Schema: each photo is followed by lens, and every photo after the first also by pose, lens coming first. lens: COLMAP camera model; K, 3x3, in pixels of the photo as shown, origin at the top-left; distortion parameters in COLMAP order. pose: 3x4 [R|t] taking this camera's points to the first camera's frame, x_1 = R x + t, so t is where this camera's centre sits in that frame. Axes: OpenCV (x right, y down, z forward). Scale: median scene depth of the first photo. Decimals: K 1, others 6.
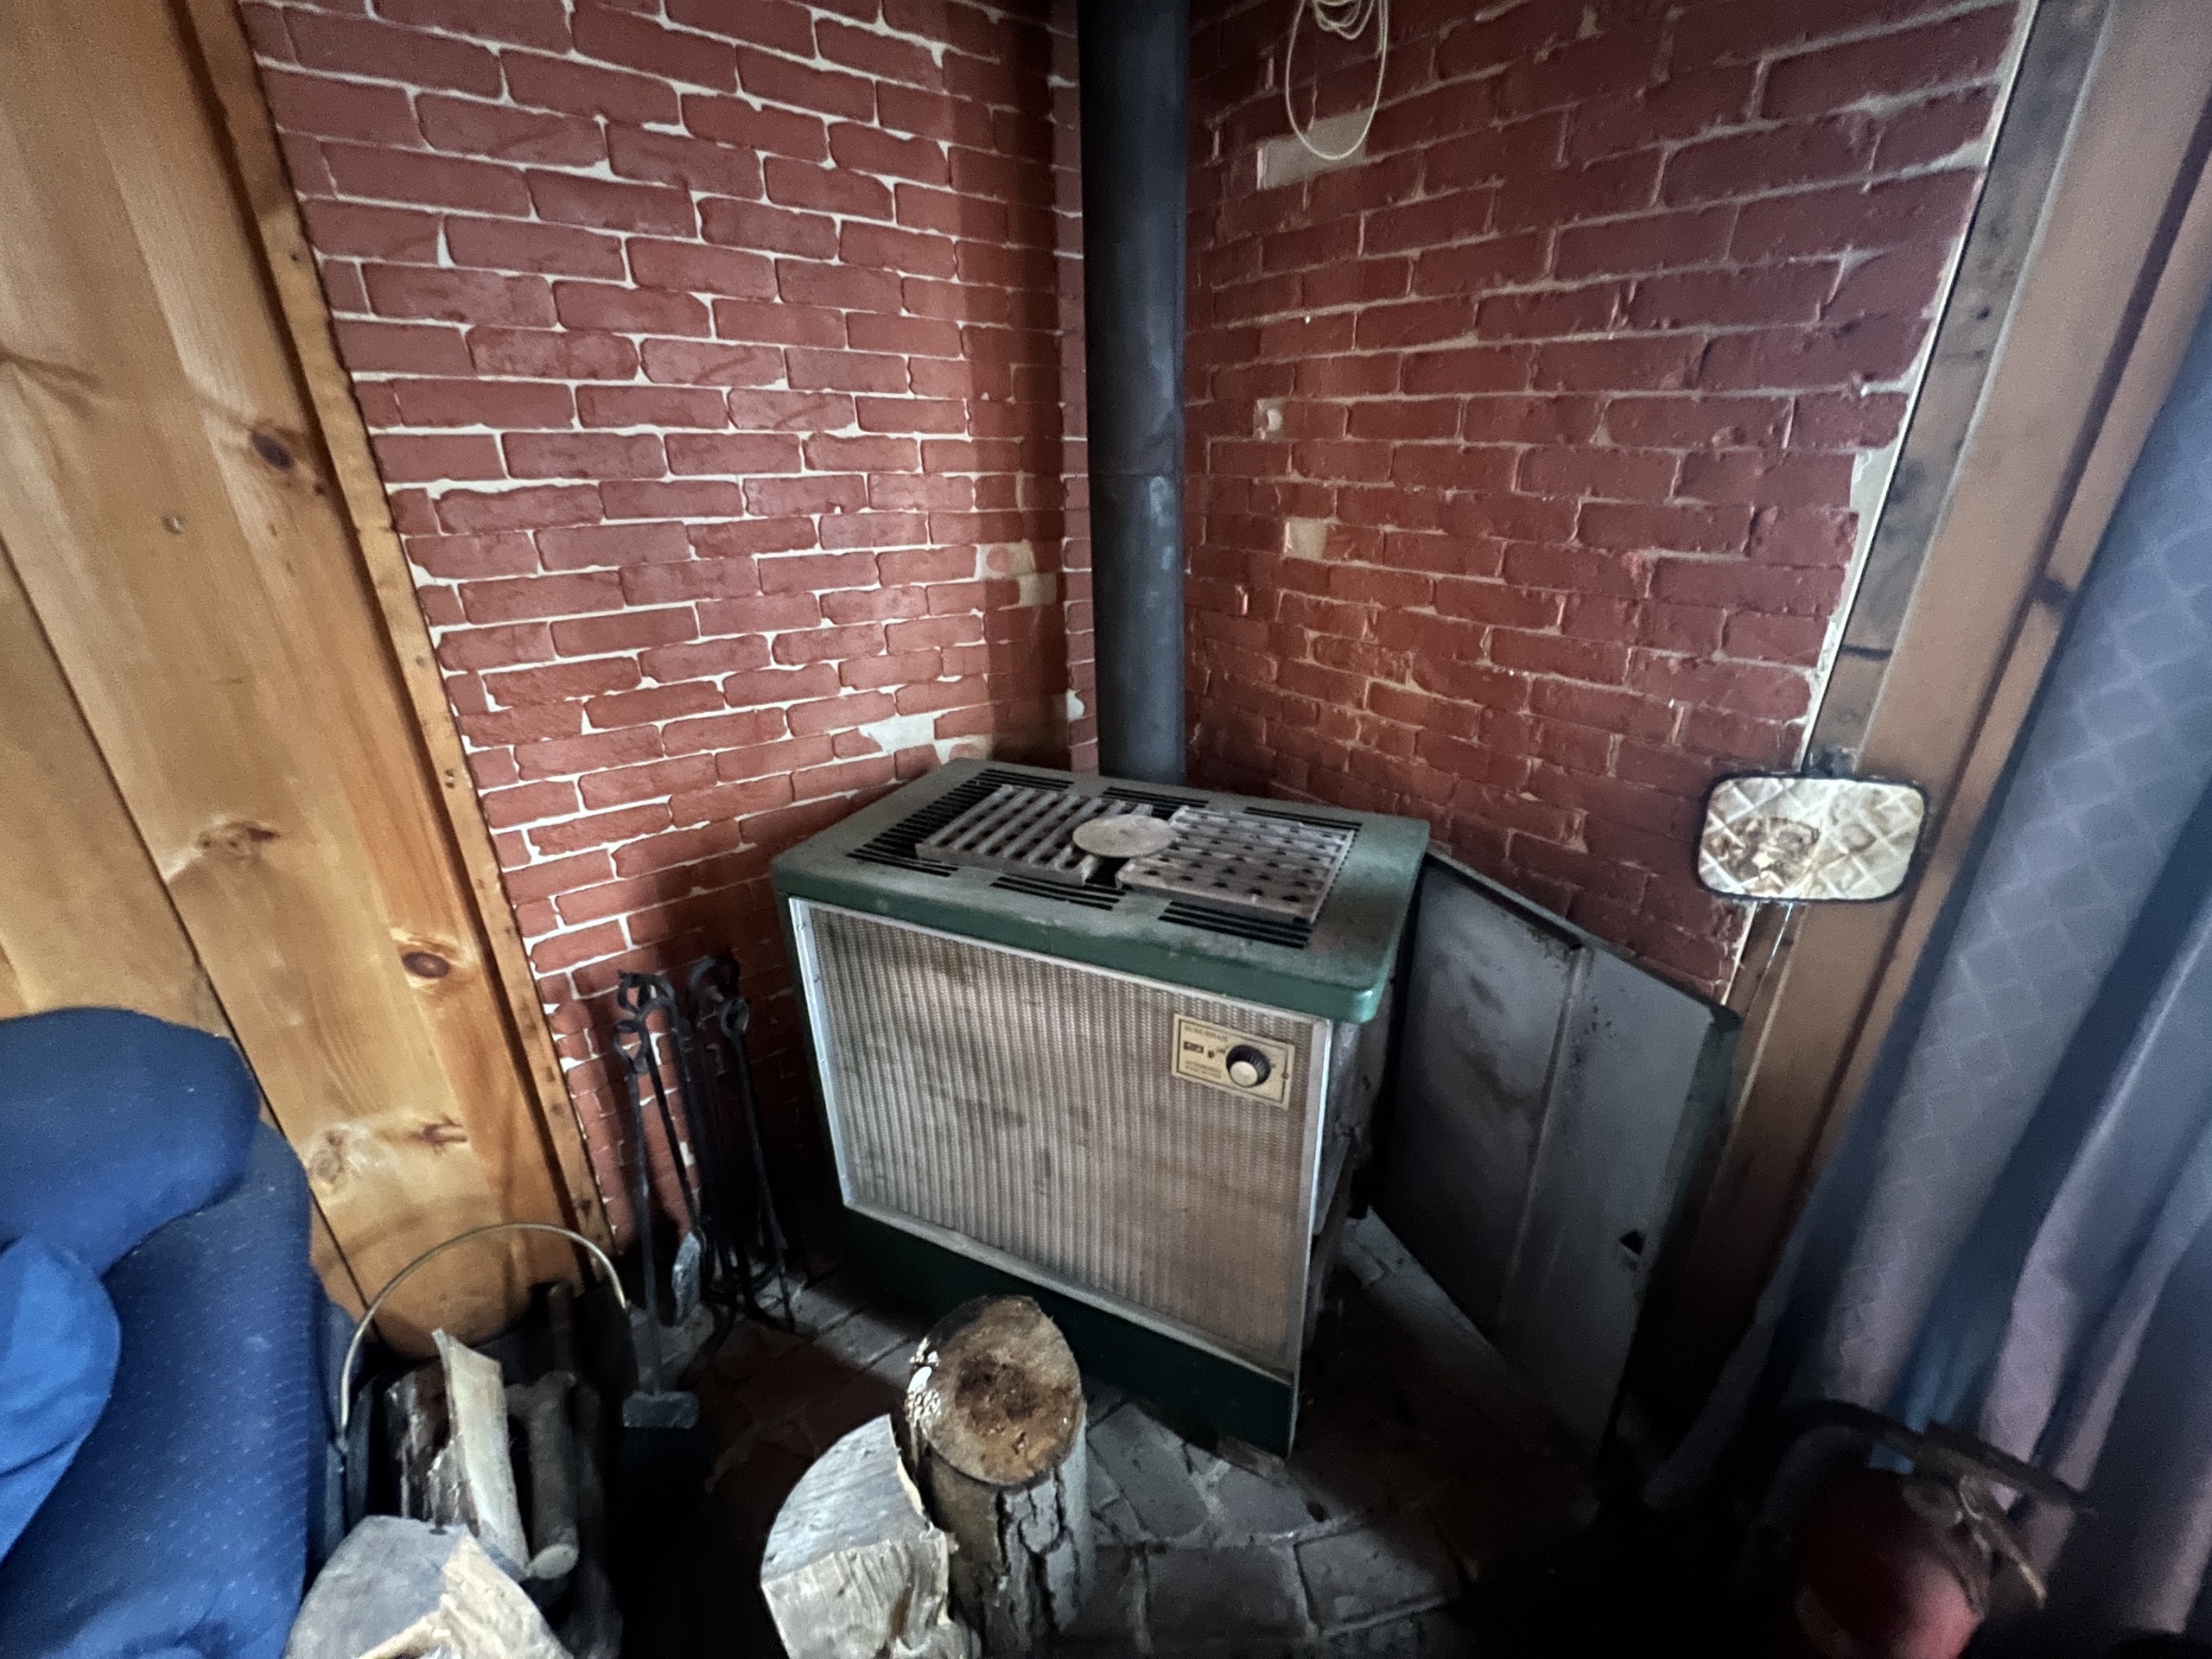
lens RADIAL K [[885.1, 0, 1108.6], [0, 885.1, 827.5], [0, 0, 1]] dist [-0.000805, -0.000215]
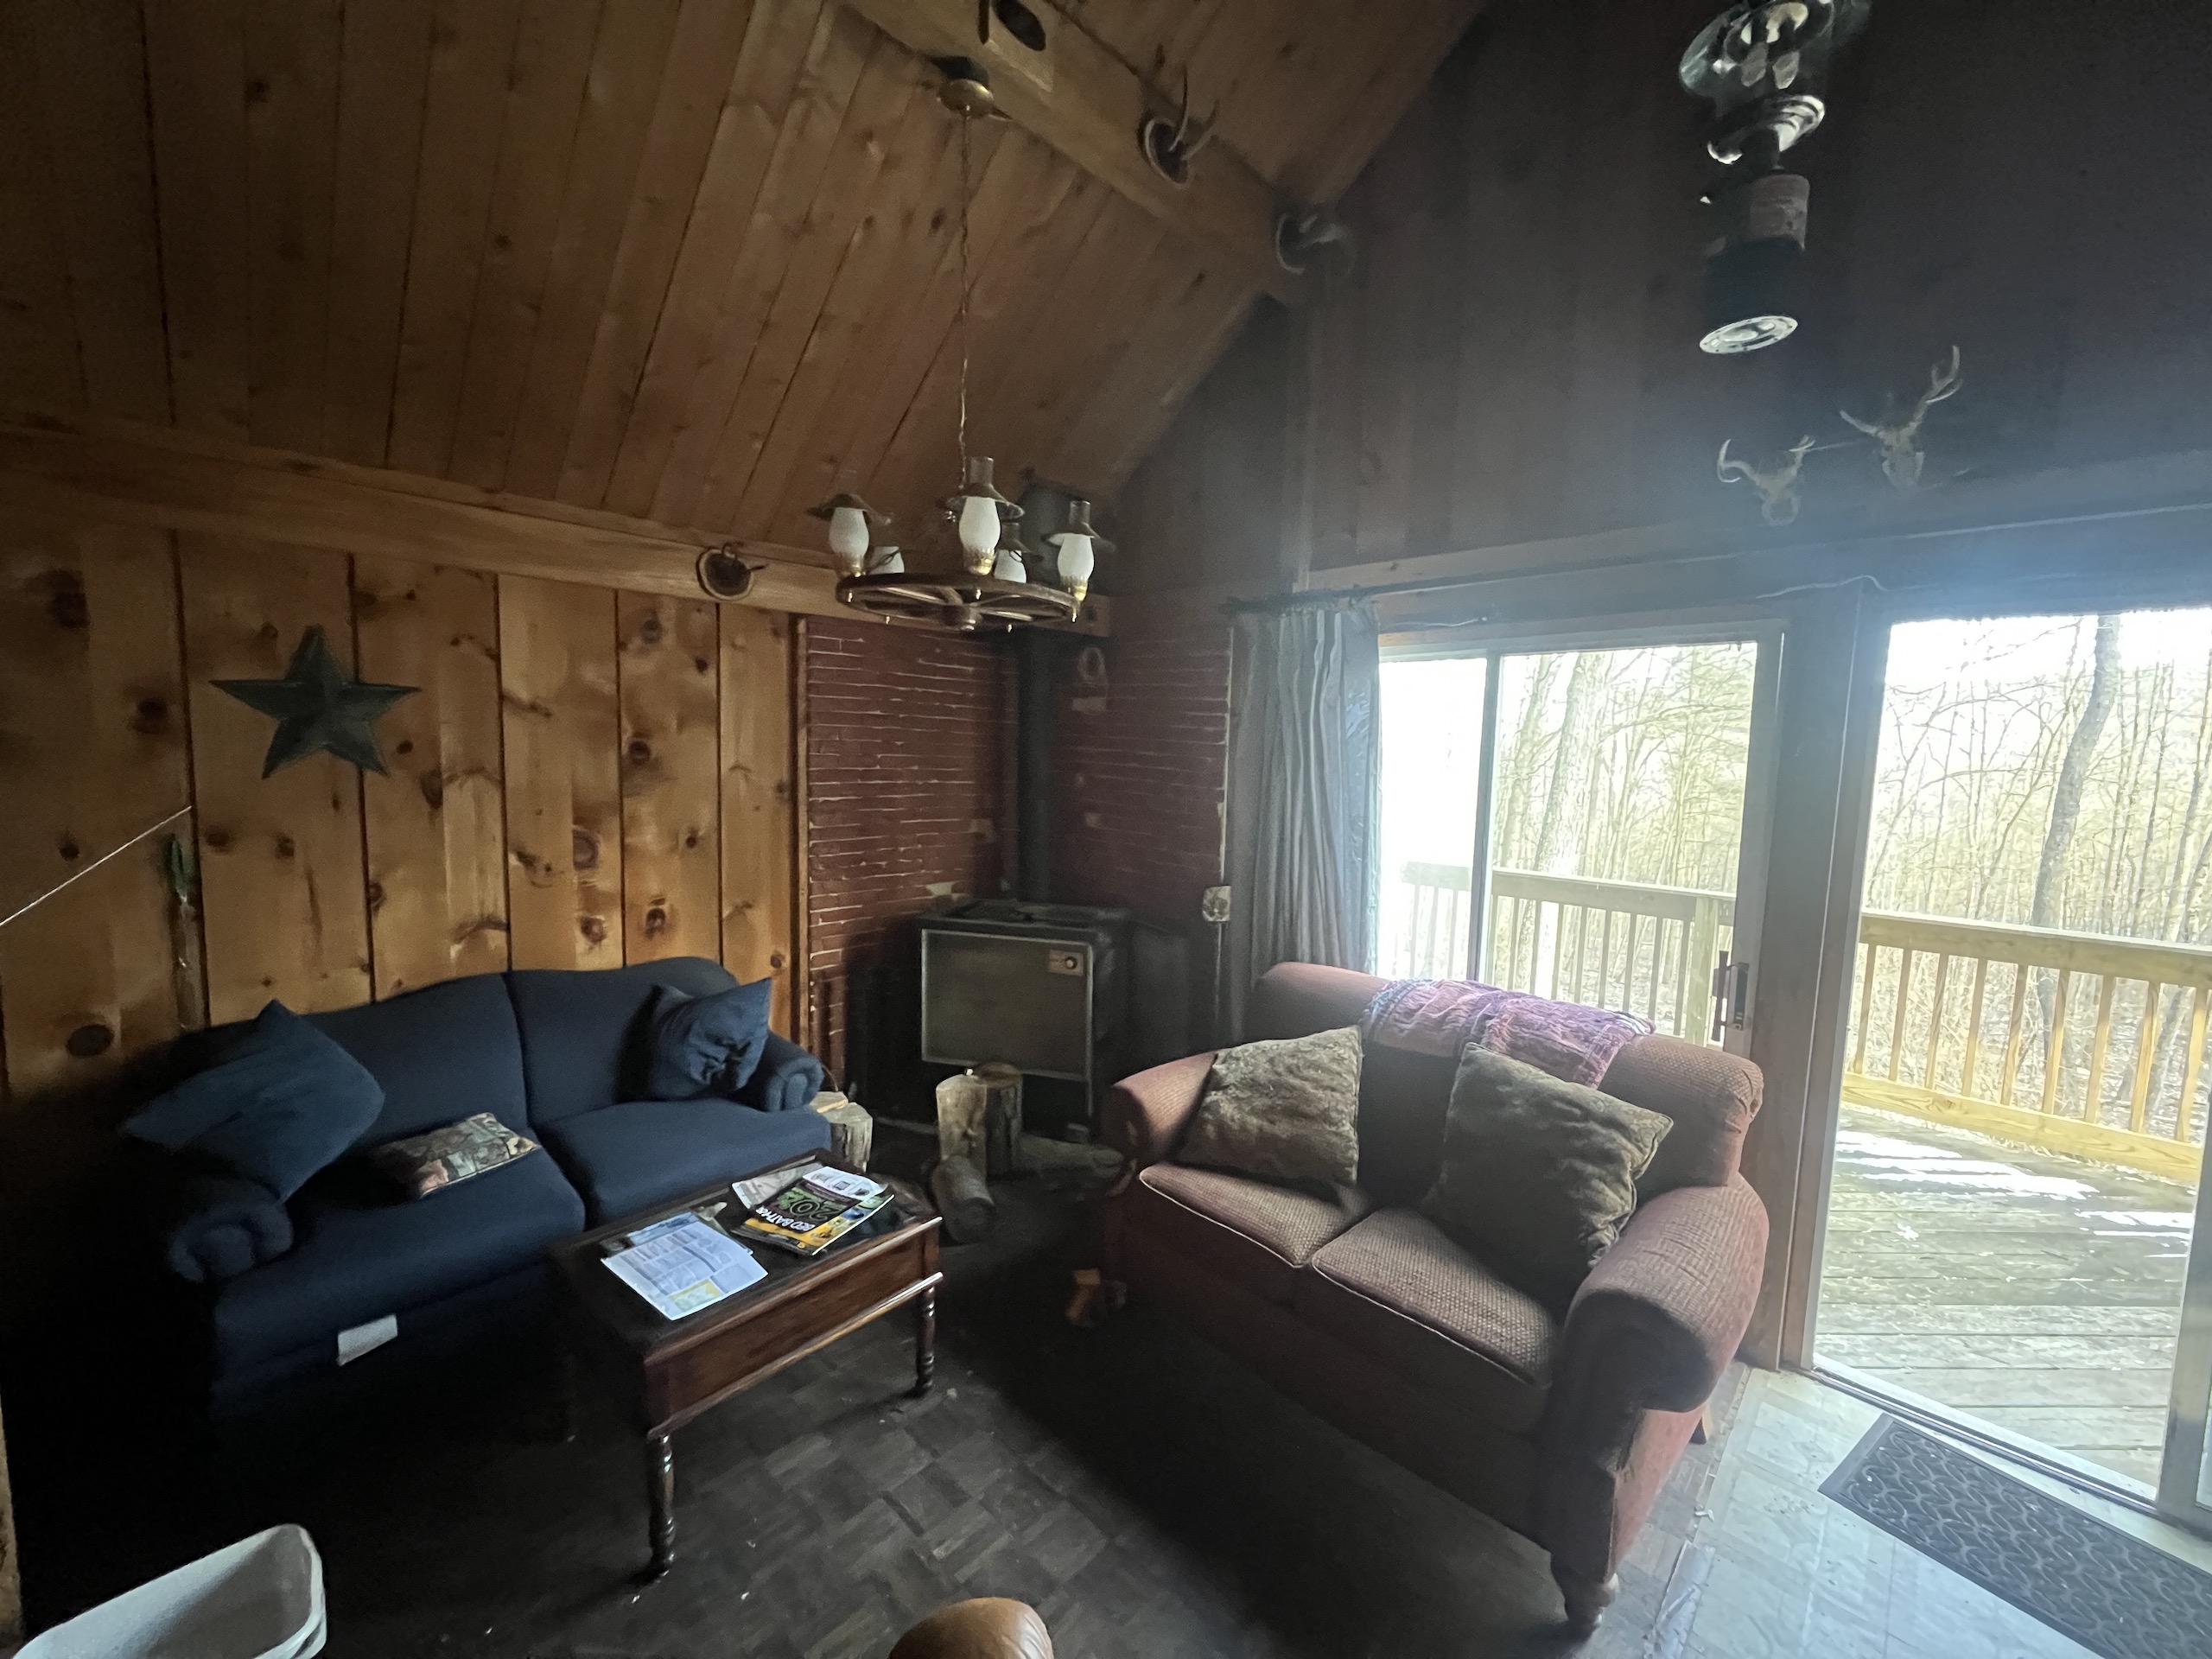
lens RADIAL K [[885.1, 0, 1106.6], [0, 885.1, 827.8], [0, 0, 1]] dist [-0.000805, -0.000215]
pose [[0.988184, 0.021127, 0.151806, -0.183587], [0.024973, 0.955023, -0.295477, 0.596412], [-0.151221, 0.295777, 0.943212, -1.863932]]
